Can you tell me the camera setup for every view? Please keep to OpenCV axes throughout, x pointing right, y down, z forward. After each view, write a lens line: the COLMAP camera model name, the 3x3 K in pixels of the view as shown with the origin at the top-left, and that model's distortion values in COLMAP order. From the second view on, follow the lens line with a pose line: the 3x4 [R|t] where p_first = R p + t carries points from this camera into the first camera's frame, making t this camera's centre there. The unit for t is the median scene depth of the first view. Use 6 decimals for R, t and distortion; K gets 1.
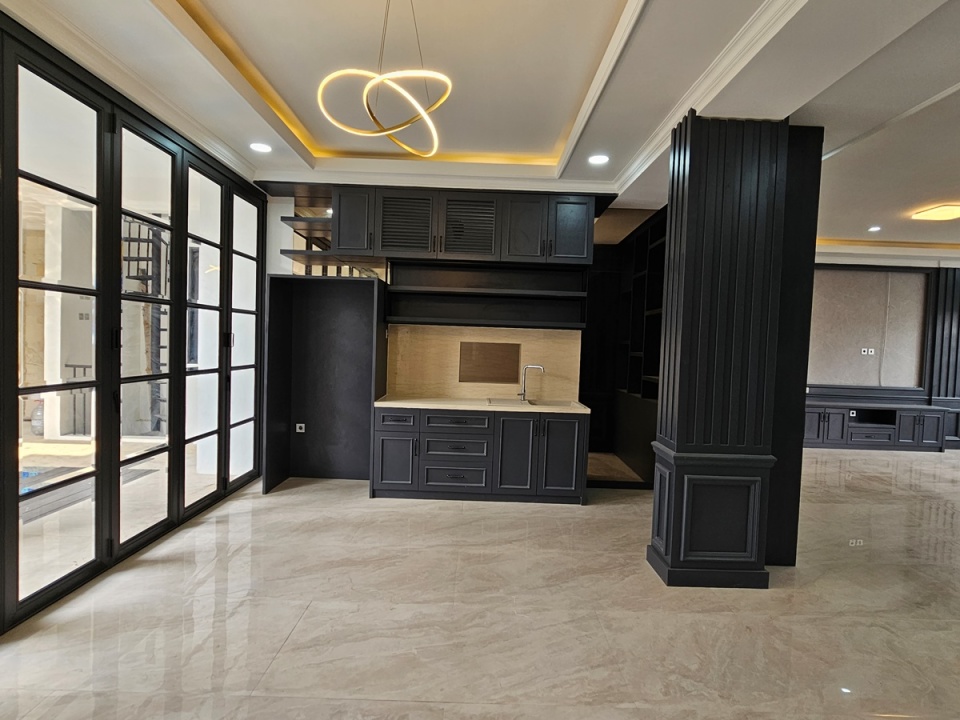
lens RADIAL K [[526.6, 0, 477.8], [0, 526.6, 362.4], [0, 0, 1]] dist [-0.001473, -0.001052]
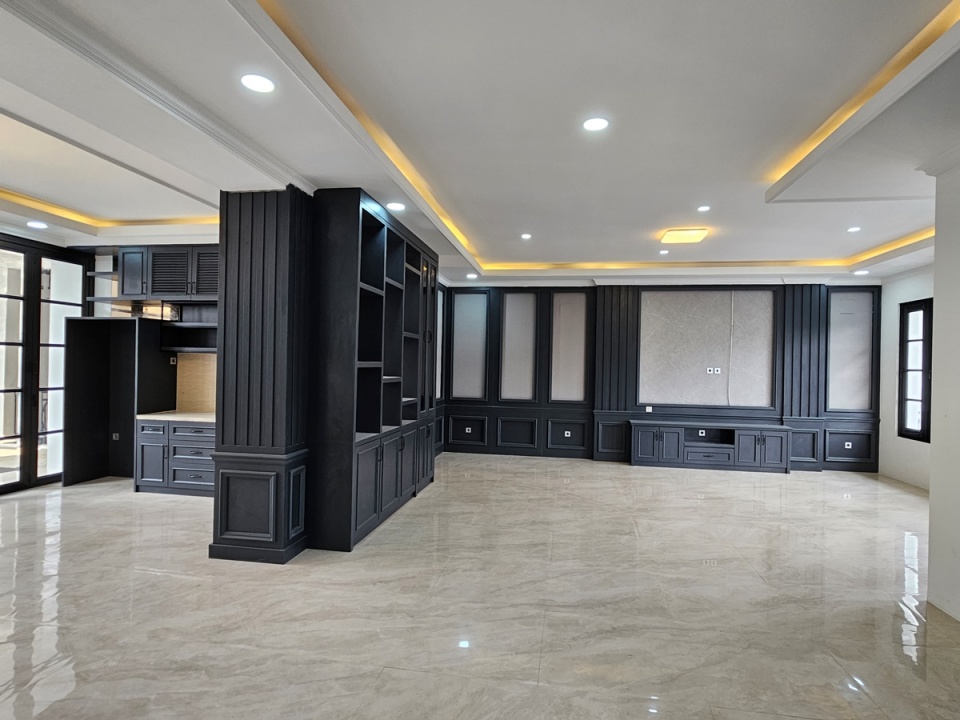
lens RADIAL K [[526.6, 0, 481.9], [0, 526.6, 364.1], [0, 0, 1]] dist [-0.001473, -0.001052]
pose [[0.984440, -0.015021, -0.175079, 0.785715], [0.007177, 0.998945, -0.045348, 0.014530], [0.175576, 0.043386, 0.983509, -0.093790]]
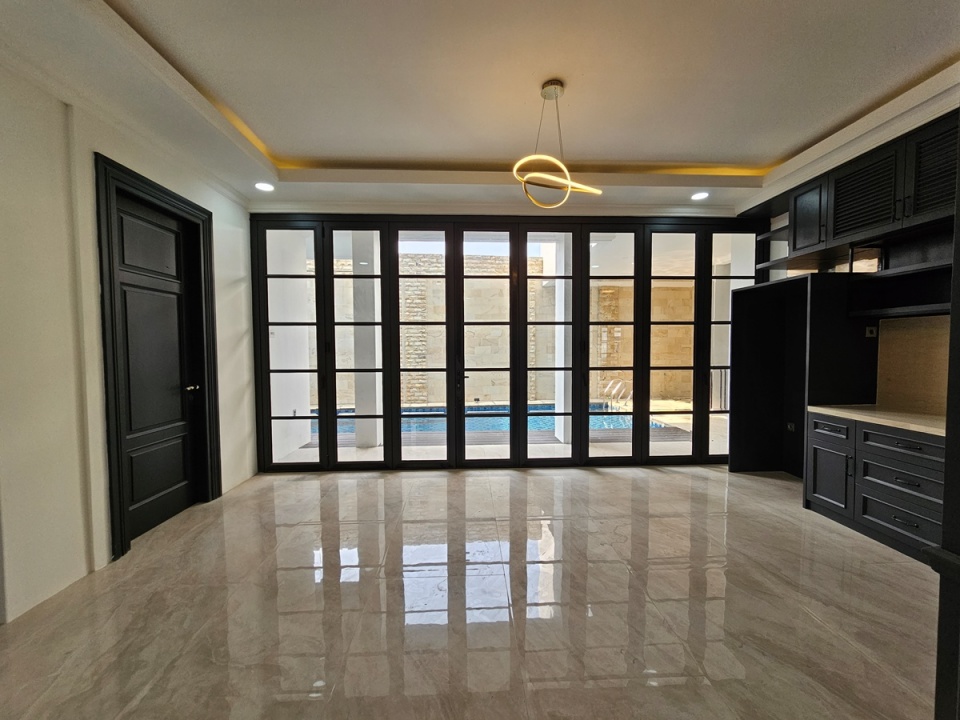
lens RADIAL K [[392.2, 0, 477.8], [0, 392.2, 364.1], [0, 0, 1]] dist [0.000936, -0.000353]
pose [[0.026325, 0.010142, -0.999602, 0.454804], [-0.026844, 0.999595, 0.009435, 0.008699], [0.999293, 0.026585, 0.026586, 0.366398]]
